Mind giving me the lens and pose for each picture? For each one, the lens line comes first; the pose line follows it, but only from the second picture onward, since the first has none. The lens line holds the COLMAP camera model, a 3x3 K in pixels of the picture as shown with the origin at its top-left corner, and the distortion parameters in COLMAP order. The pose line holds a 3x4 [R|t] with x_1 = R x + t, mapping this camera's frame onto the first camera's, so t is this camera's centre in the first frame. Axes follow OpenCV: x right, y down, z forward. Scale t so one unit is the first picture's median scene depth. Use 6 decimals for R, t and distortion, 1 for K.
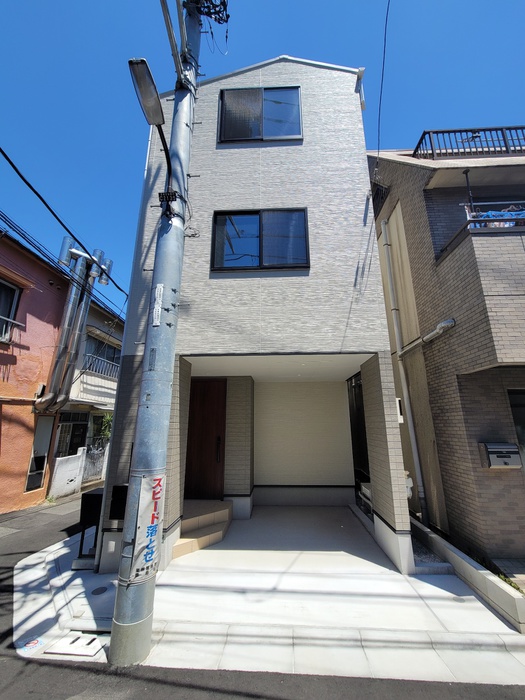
lens RADIAL K [[285.9, 0, 267.3], [0, 285.9, 350.4], [0, 0, 1]] dist [-0.003556, 0.001080]
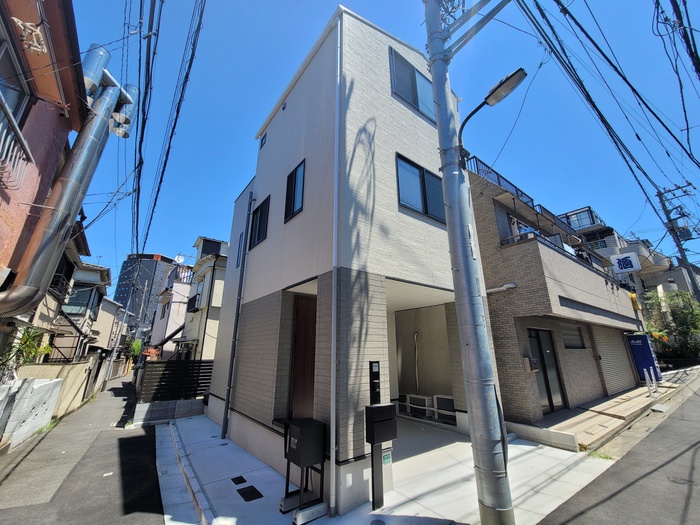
lens RADIAL K [[285.9, 0, 347.6], [0, 285.9, 260.0], [0, 0, 1]] dist [-0.003556, 0.001080]
pose [[0.766243, 0.198709, 0.611053, -1.030847], [-0.163321, 0.979978, -0.113881, 0.095868], [-0.621448, -0.012537, 0.783355, 0.260030]]
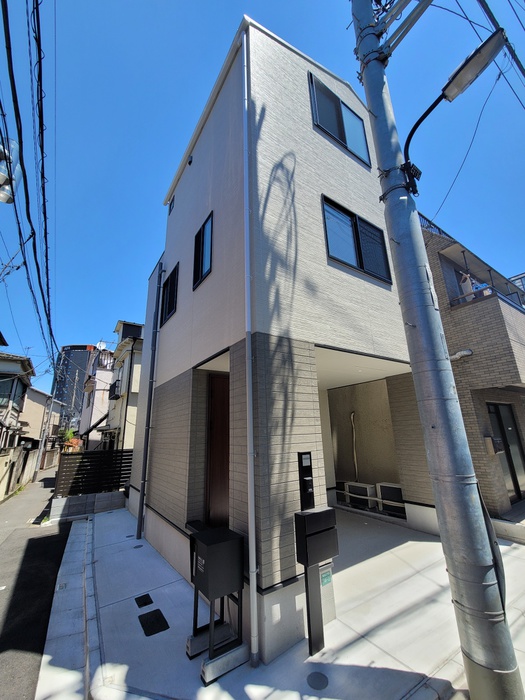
lens RADIAL K [[285.9, 0, 265.2], [0, 285.9, 350.1], [0, 0, 1]] dist [-0.003556, 0.001080]
pose [[0.799150, 0.147602, 0.582729, -0.873452], [-0.122916, 0.989028, -0.081950, 0.116287], [-0.588431, -0.006137, 0.808524, 0.402113]]
